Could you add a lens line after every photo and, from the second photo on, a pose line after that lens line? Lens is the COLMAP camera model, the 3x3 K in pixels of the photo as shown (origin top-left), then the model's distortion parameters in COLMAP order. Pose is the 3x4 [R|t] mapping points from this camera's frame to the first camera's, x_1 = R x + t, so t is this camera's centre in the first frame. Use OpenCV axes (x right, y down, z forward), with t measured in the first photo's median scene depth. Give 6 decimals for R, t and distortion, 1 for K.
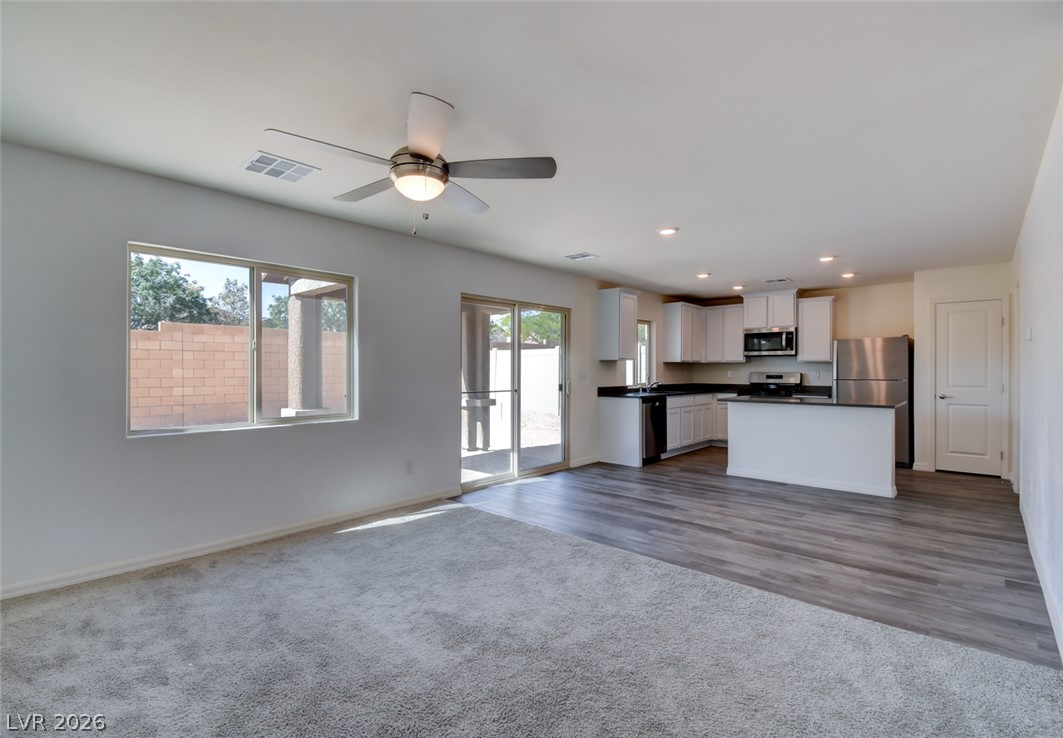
lens RADIAL K [[501.3, 0, 536.6], [0, 501.3, 369.3], [0, 0, 1]] dist [0.018152, -0.001045]
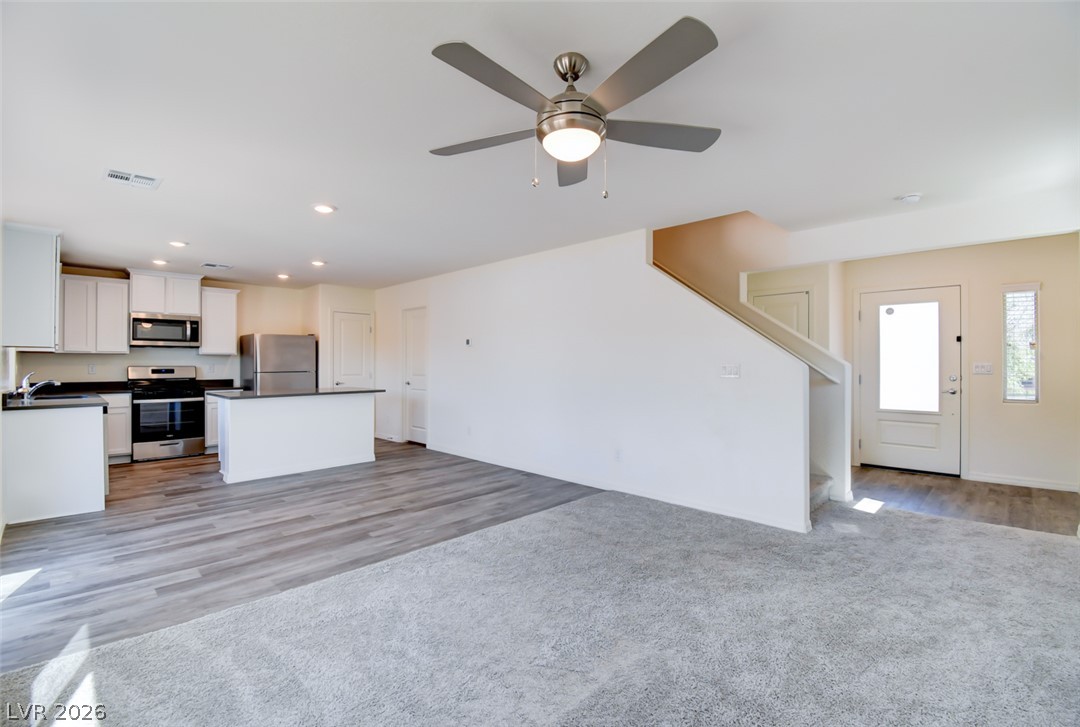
lens RADIAL K [[479.7, 0, 545.5], [0, 479.7, 363.2], [0, 0, 1]] dist [-0.000140, -0.000133]
pose [[0.040401, 0.000204, 0.999184, -0.578744], [0.000776, 1.000000, -0.000236, 0.003612], [-0.999183, 0.000785, 0.040401, 0.569464]]
